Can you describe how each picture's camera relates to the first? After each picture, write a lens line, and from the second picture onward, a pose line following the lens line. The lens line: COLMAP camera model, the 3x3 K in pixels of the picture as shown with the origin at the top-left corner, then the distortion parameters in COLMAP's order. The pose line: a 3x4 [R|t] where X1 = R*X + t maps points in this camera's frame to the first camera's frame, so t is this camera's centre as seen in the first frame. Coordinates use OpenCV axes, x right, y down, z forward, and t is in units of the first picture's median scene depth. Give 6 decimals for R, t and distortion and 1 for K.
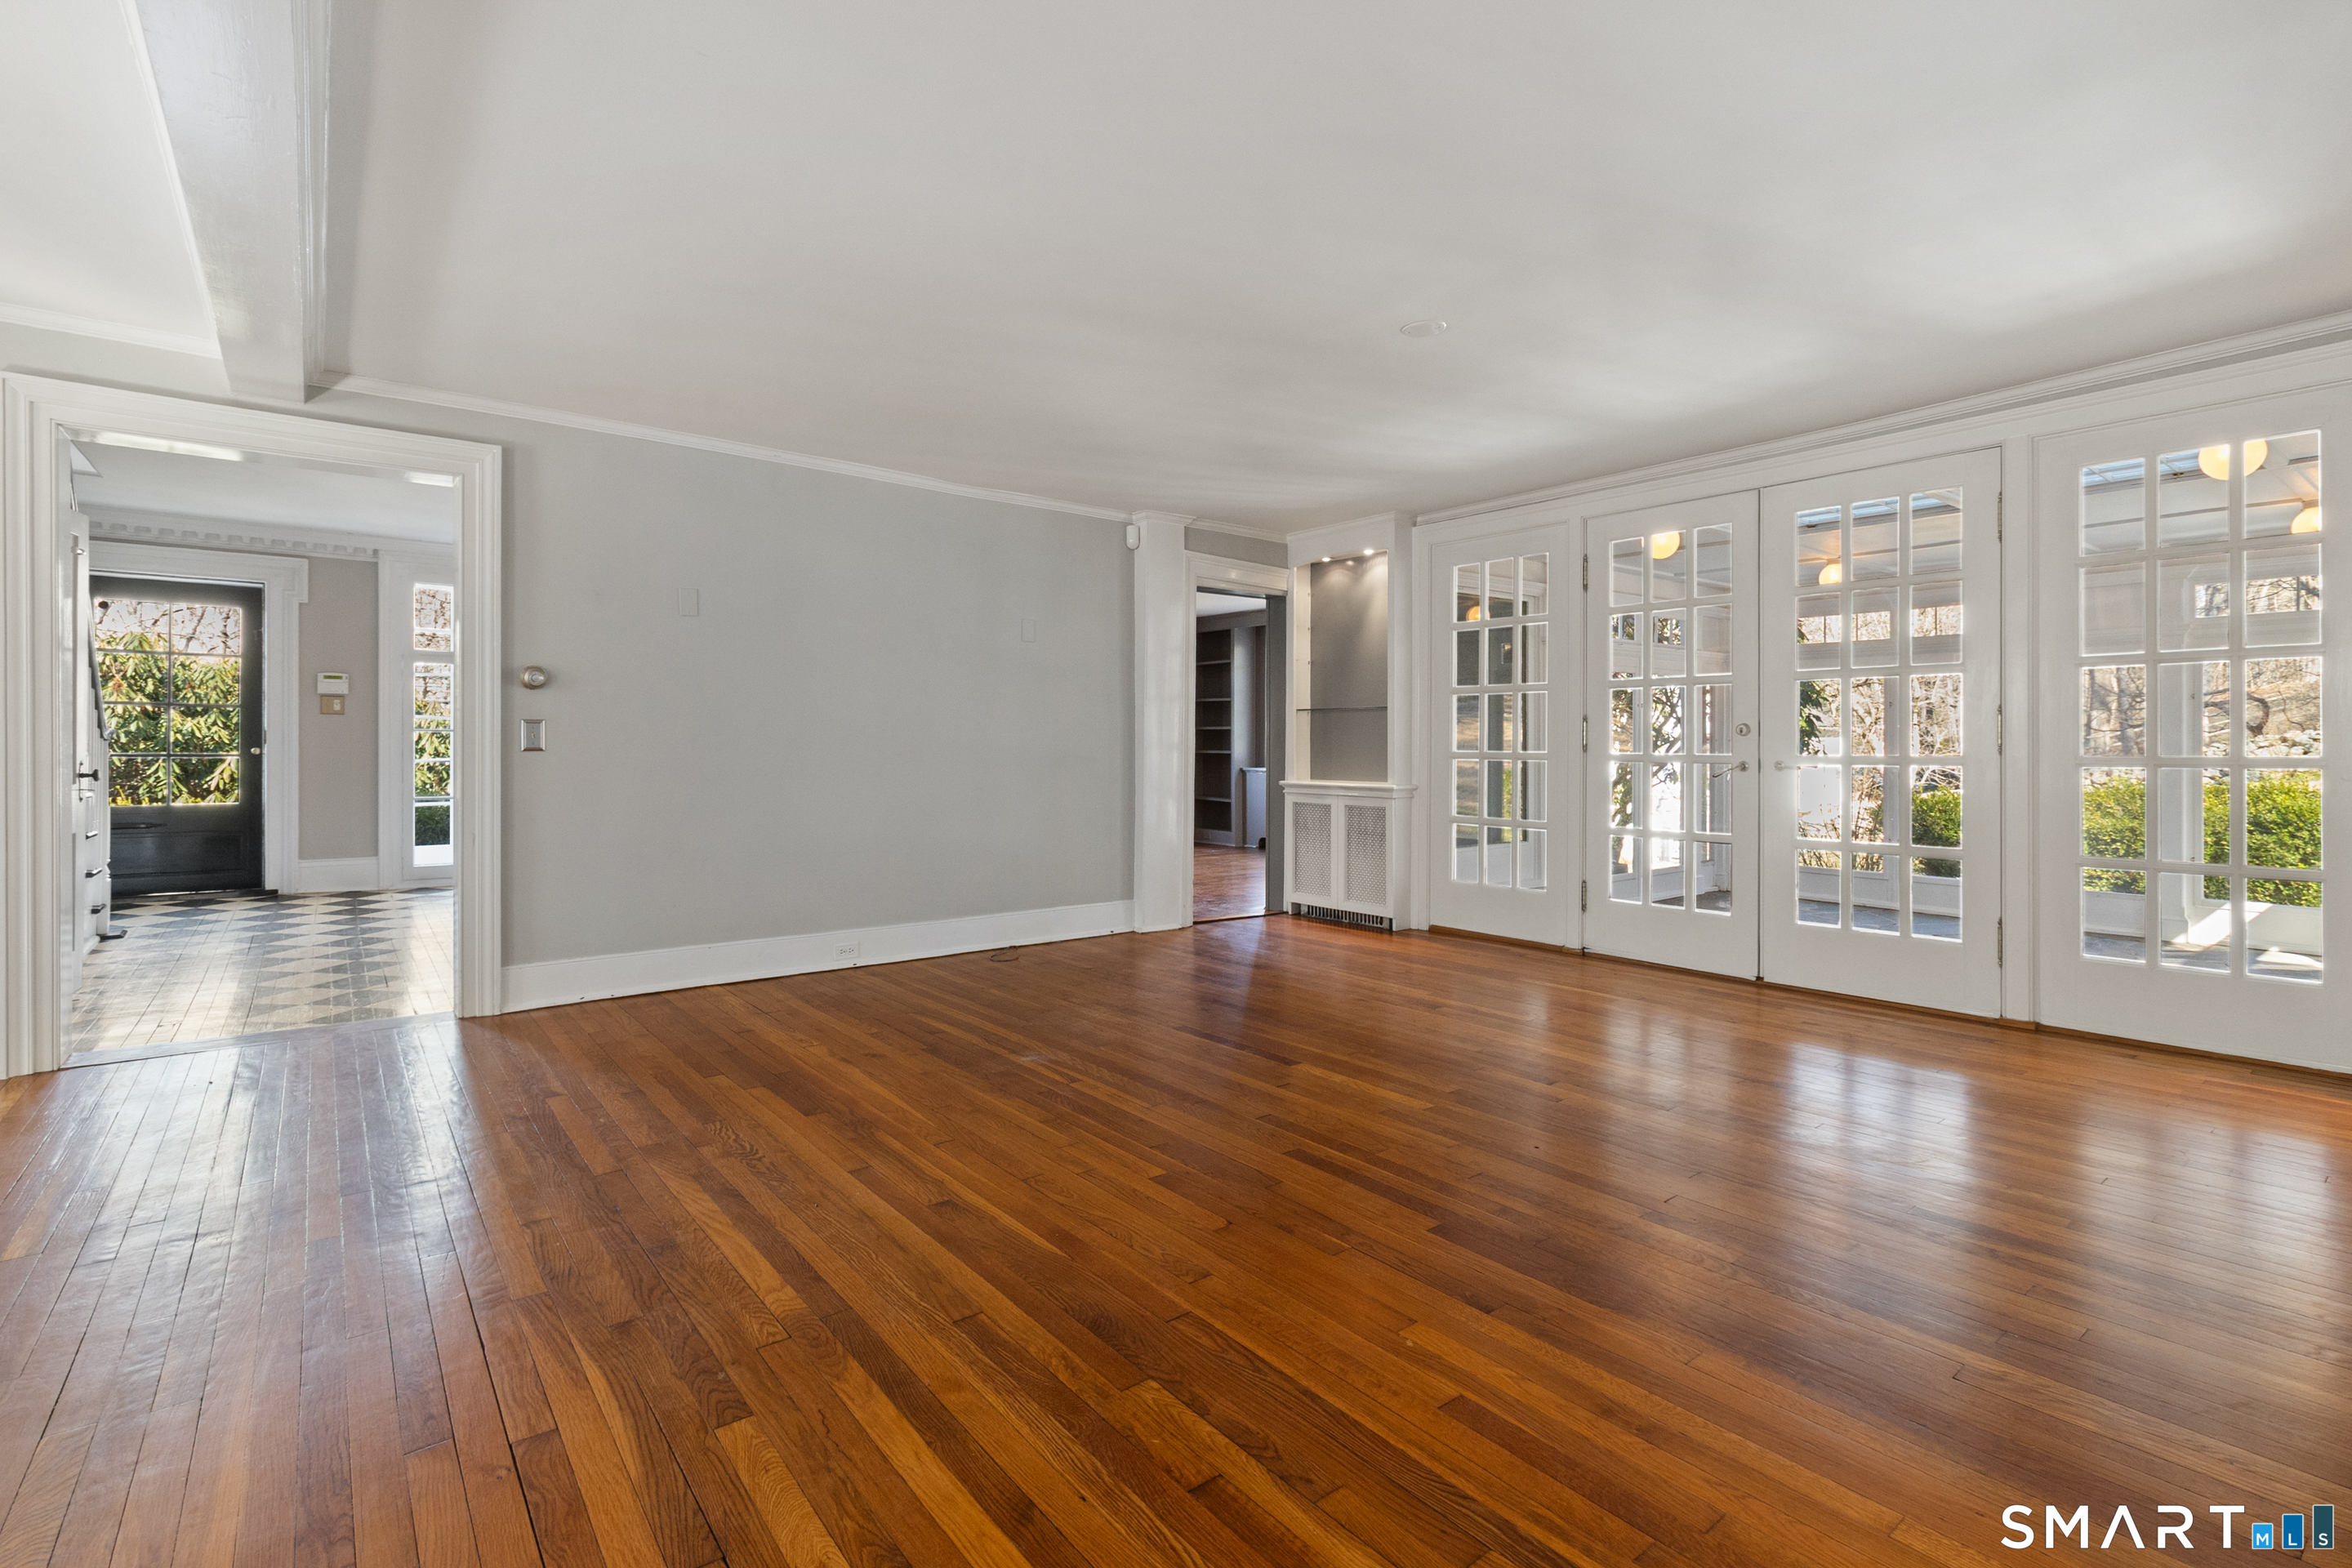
lens RADIAL K [[1083.3, 0, 1184.0], [0, 1083.3, 740.6], [0, 0, 1]] dist [0.003320, 0.000694]
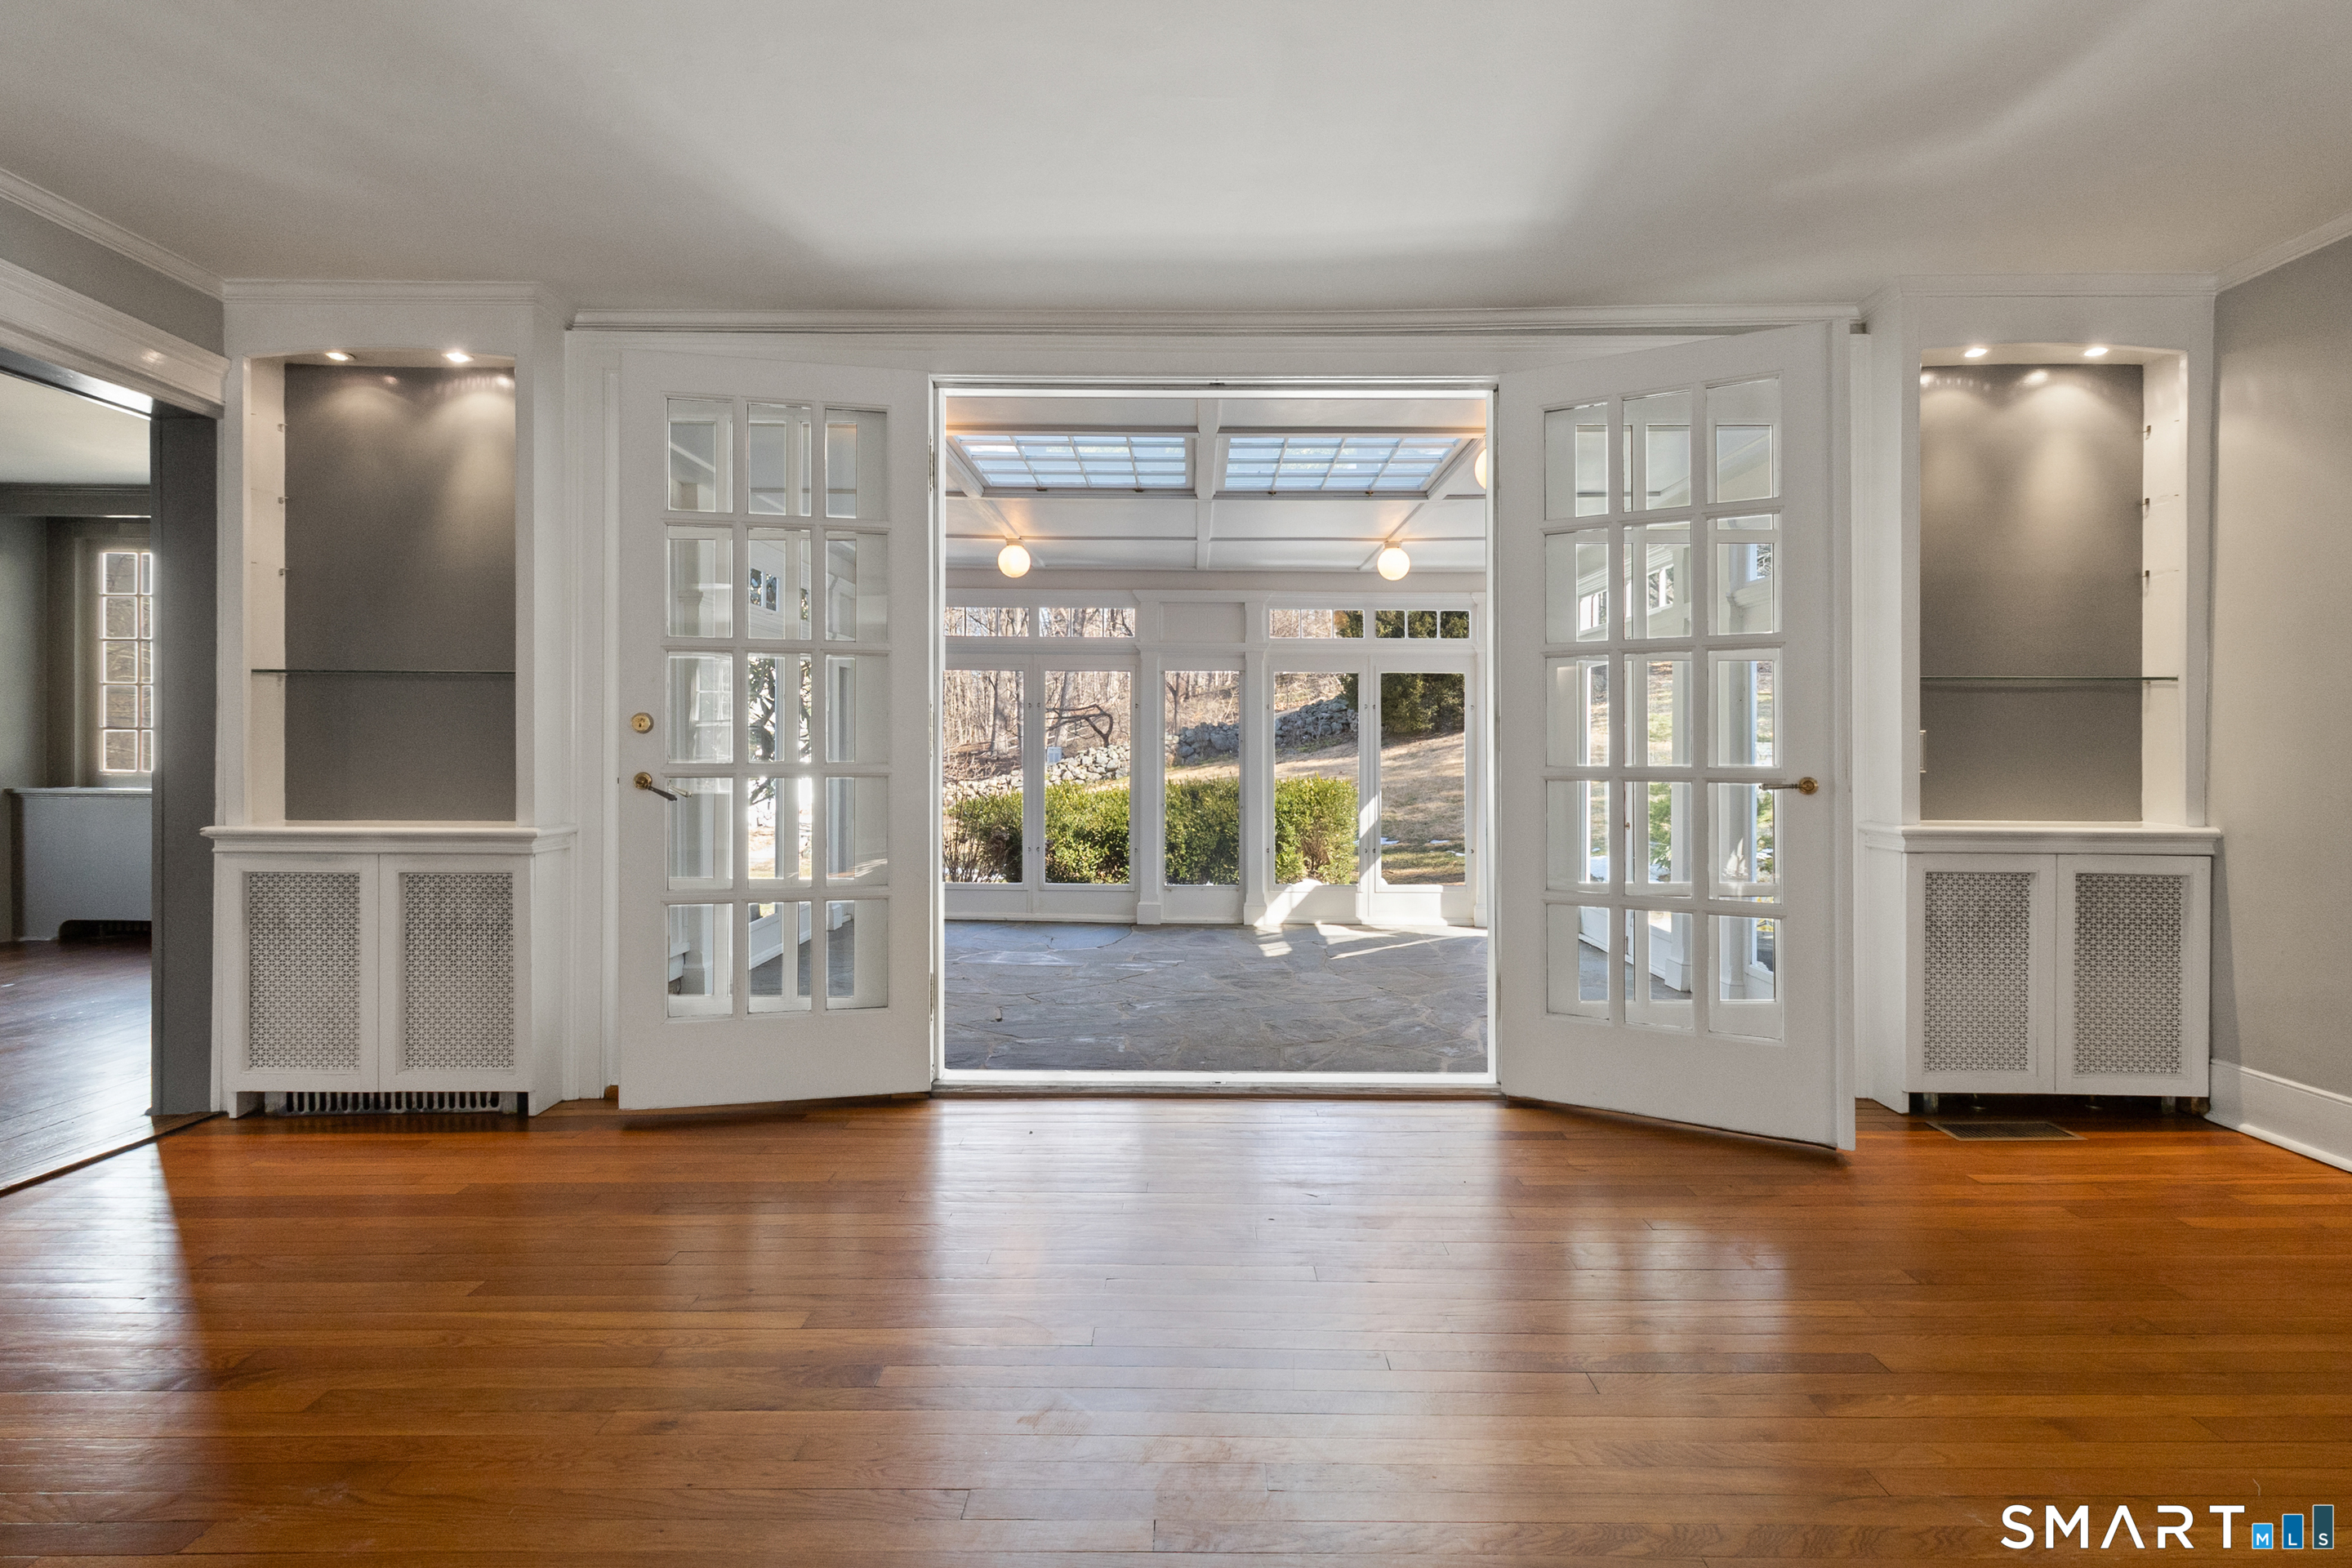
lens RADIAL K [[1097.9, 0, 1227.3], [0, 1097.9, 757.1], [0, 0, 1]] dist [-0.001111, -0.000514]
pose [[0.608577, -0.000197, 0.793495, -0.013098], [-0.009880, 0.999921, 0.007826, 0.000681], [-0.793433, -0.012603, 0.608527, 0.395679]]
